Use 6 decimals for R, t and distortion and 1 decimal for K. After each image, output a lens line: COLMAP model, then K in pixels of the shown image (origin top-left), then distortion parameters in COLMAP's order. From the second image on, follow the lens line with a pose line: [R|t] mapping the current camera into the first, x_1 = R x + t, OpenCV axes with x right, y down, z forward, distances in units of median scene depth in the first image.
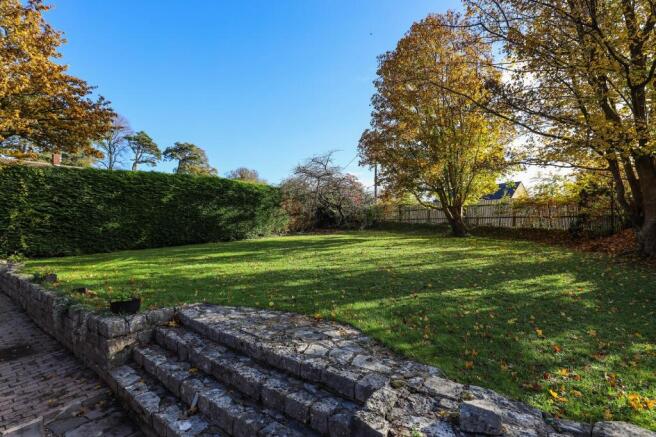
lens RADIAL K [[304.6, 0, 325.2], [0, 304.6, 219.7], [0, 0, 1]] dist [-0.022570, 0.000198]
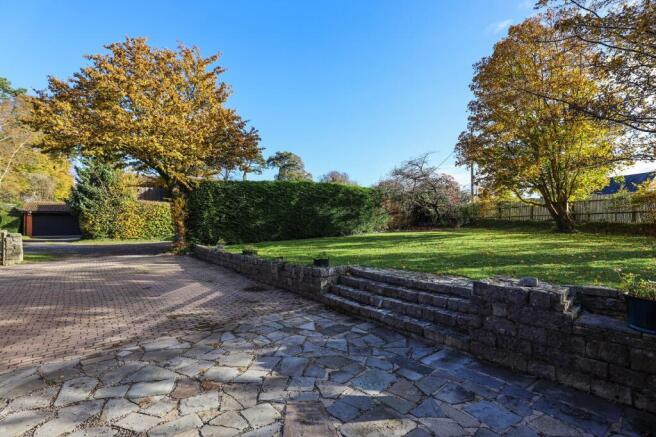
lens RADIAL K [[304.6, 0, 325.2], [0, 304.6, 219.7], [0, 0, 1]] dist [-0.022570, 0.000198]
pose [[0.959812, -0.008892, -0.280501, -0.034292], [0.008090, 0.999959, -0.004018, 0.010194], [0.280526, 0.001587, 0.959845, -0.156190]]
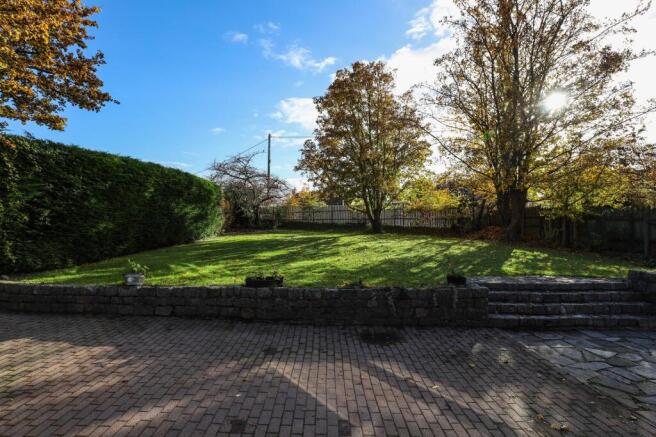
lens RADIAL K [[304.6, 0, 325.2], [0, 304.6, 219.7], [0, 0, 1]] dist [-0.022570, 0.000198]
pose [[0.829863, 0.006954, 0.557923, -0.472267], [-0.006444, 0.999975, -0.002878, 0.002239], [-0.557930, -0.001207, 0.829887, 0.045846]]
